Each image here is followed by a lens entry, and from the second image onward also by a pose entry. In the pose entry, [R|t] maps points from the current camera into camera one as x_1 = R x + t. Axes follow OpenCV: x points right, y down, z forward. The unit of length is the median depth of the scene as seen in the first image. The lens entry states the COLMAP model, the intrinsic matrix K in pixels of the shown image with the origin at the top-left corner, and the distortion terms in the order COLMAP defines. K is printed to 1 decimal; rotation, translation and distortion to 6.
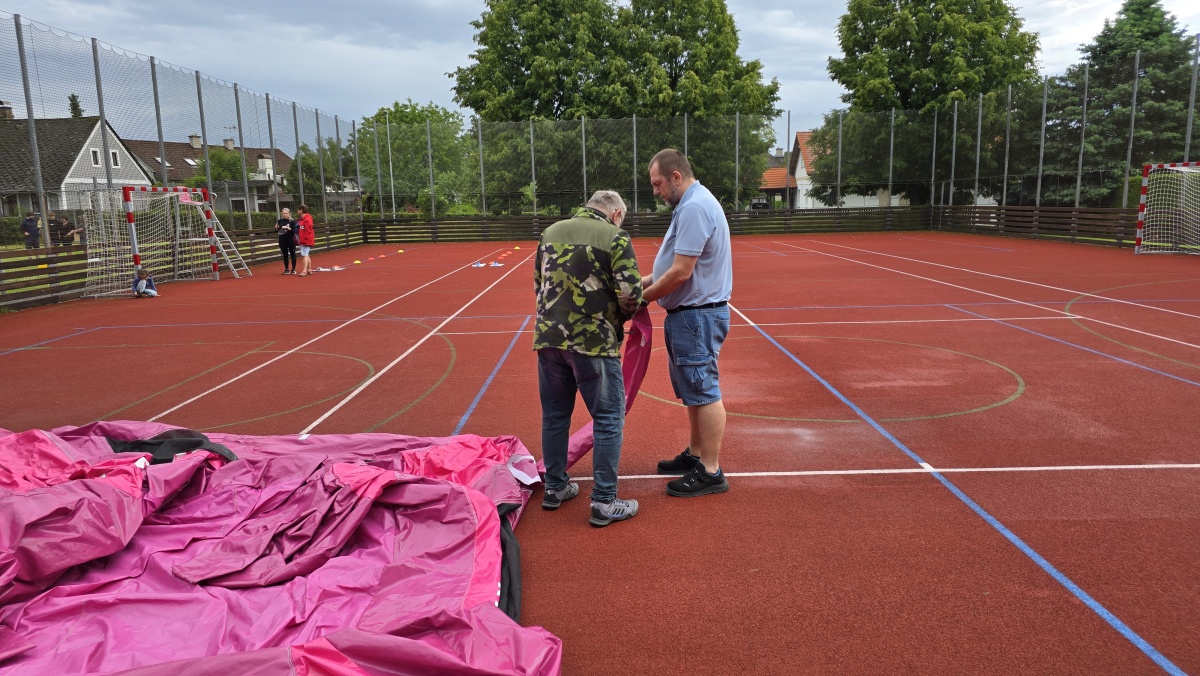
lens RADIAL K [[788.5, 0, 600.0], [0, 788.5, 338.0], [0, 0, 1]] dist [0.055588, -0.050059]
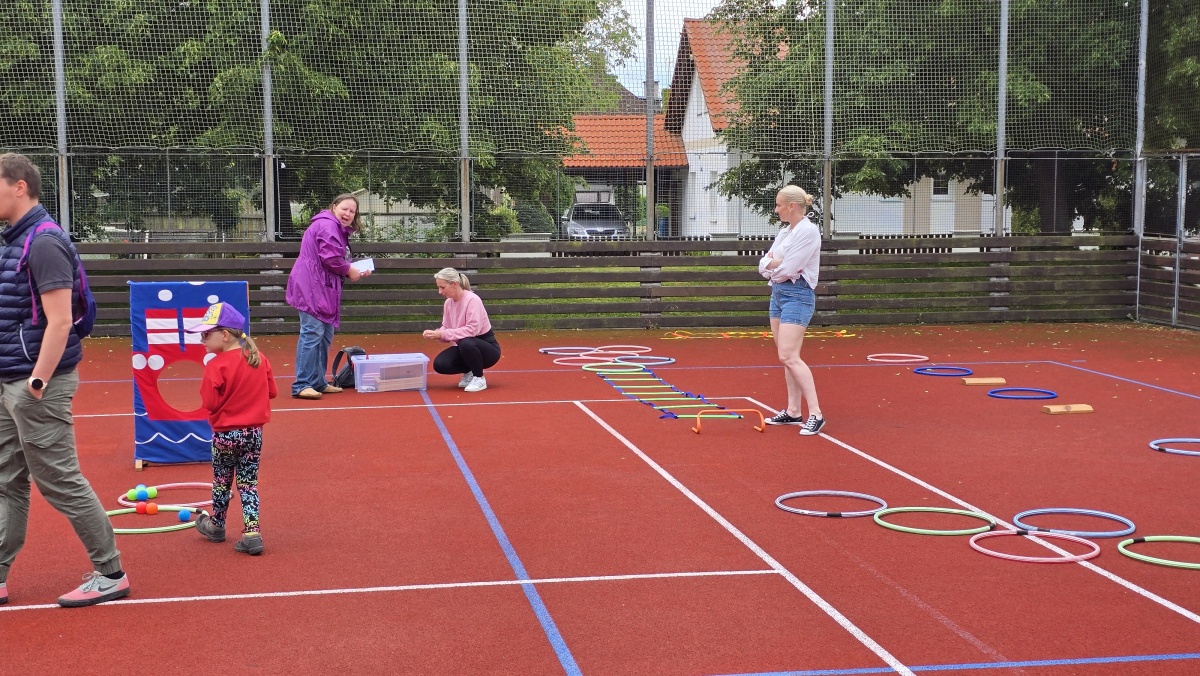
lens RADIAL K [[1585.9, 0, 600.0], [0, 1585.9, 338.0], [0, 0, 1]] dist [0.007651, 0.009228]
pose [[0.982920, 0.007159, 0.183896, 0.114903], [0.007524, 0.996844, -0.079025, -0.082339], [-0.183882, 0.079059, 0.979764, 0.454048]]
